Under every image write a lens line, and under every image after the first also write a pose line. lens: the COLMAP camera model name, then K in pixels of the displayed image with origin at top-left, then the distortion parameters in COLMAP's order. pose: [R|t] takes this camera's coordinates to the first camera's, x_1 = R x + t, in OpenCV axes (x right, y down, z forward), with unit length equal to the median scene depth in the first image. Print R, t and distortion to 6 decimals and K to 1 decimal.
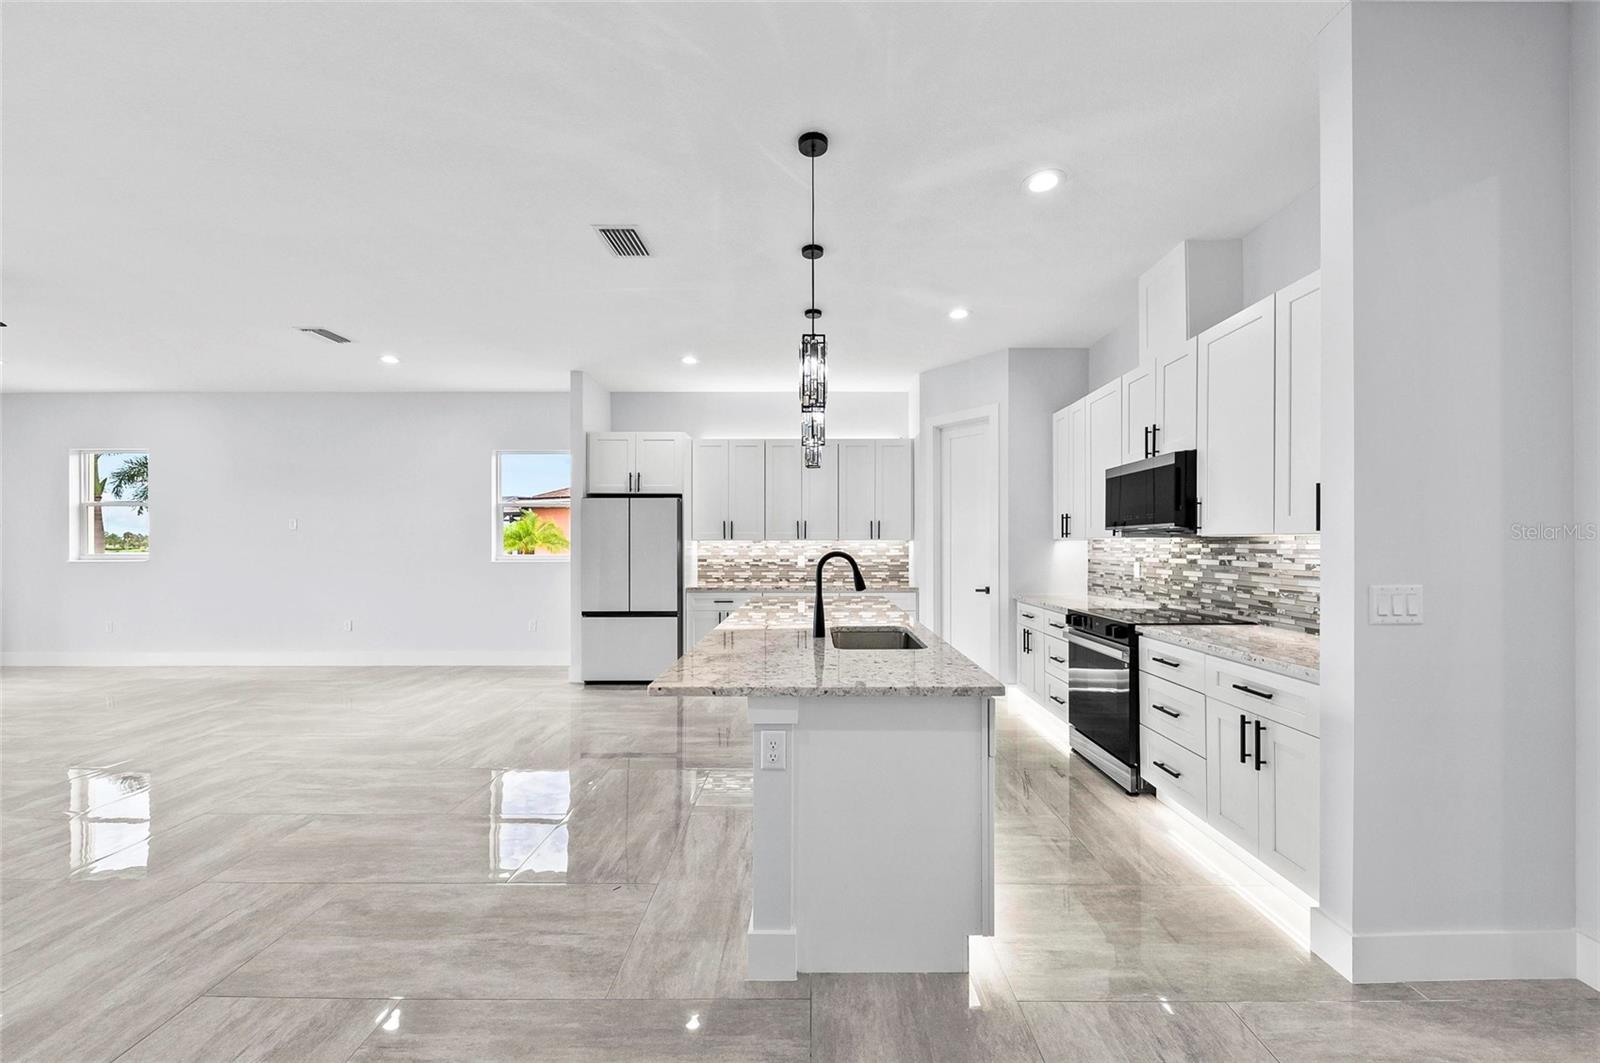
lens RADIAL K [[614.2, 0, 778.8], [0, 614.2, 544.7], [0, 0, 1]] dist [0.009334, -0.004315]
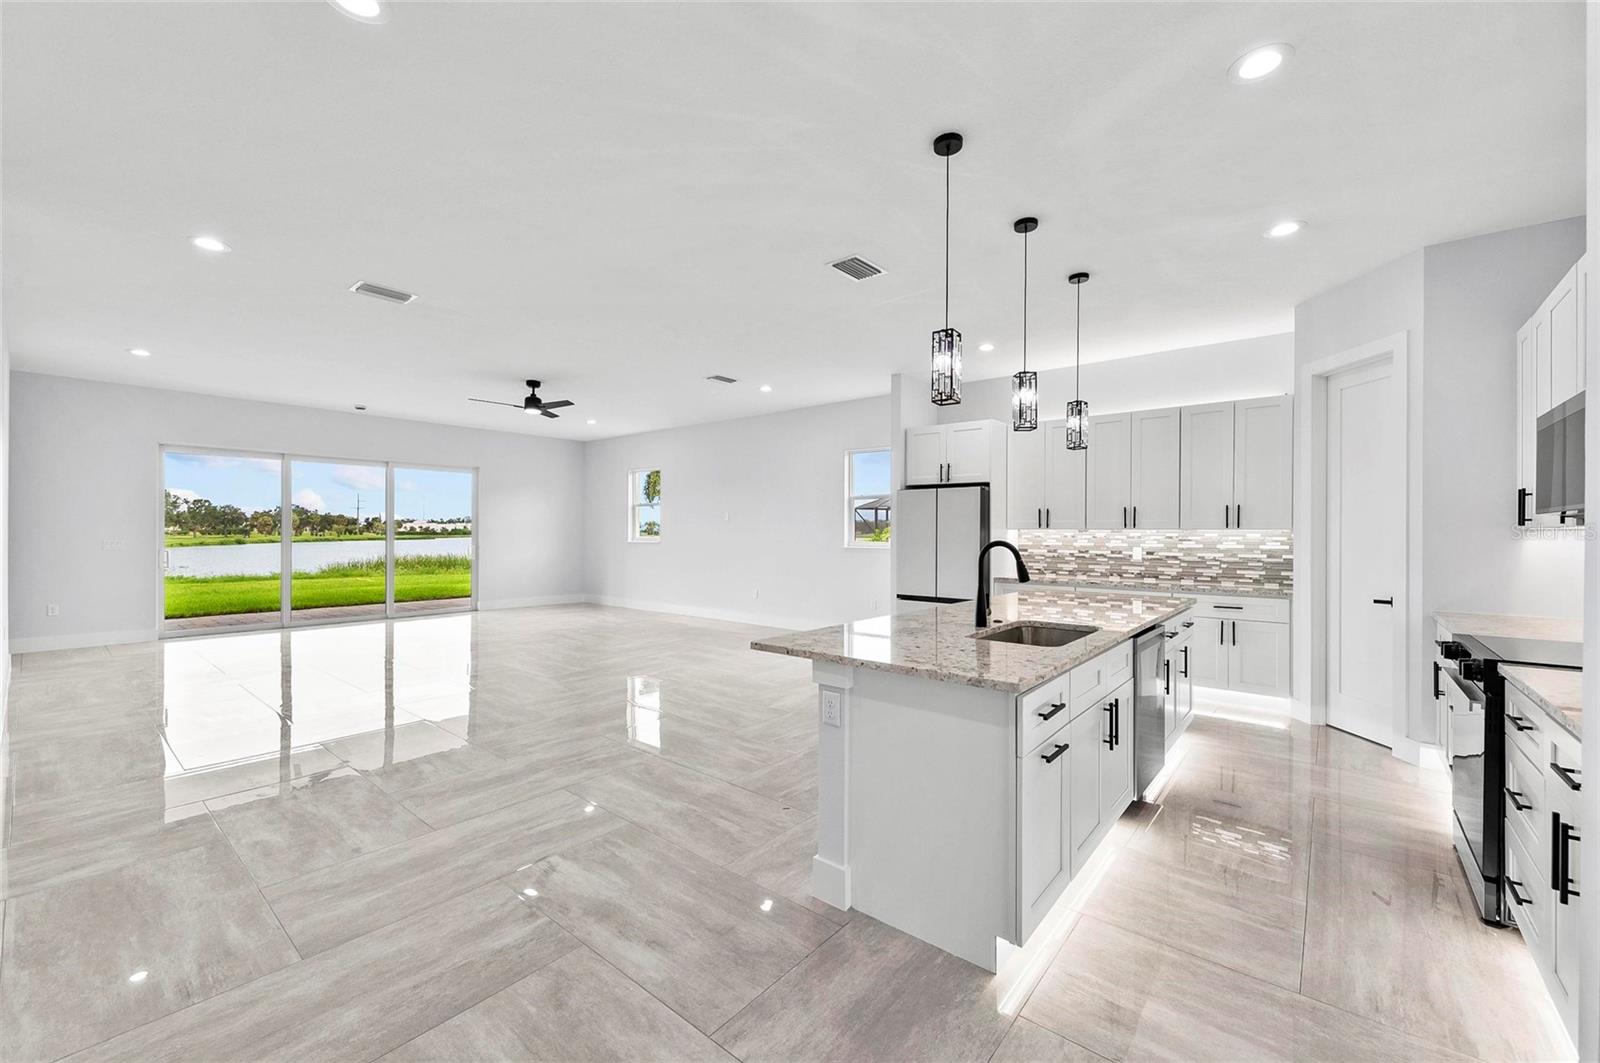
lens RADIAL K [[614.2, 0, 758.8], [0, 614.2, 536.9], [0, 0, 1]] dist [0.009334, -0.004315]
pose [[0.766940, 0.010101, -0.641639, 0.215805], [-0.006403, 0.999947, 0.008088, -0.000358], [0.641687, -0.002094, 0.766964, 0.005023]]
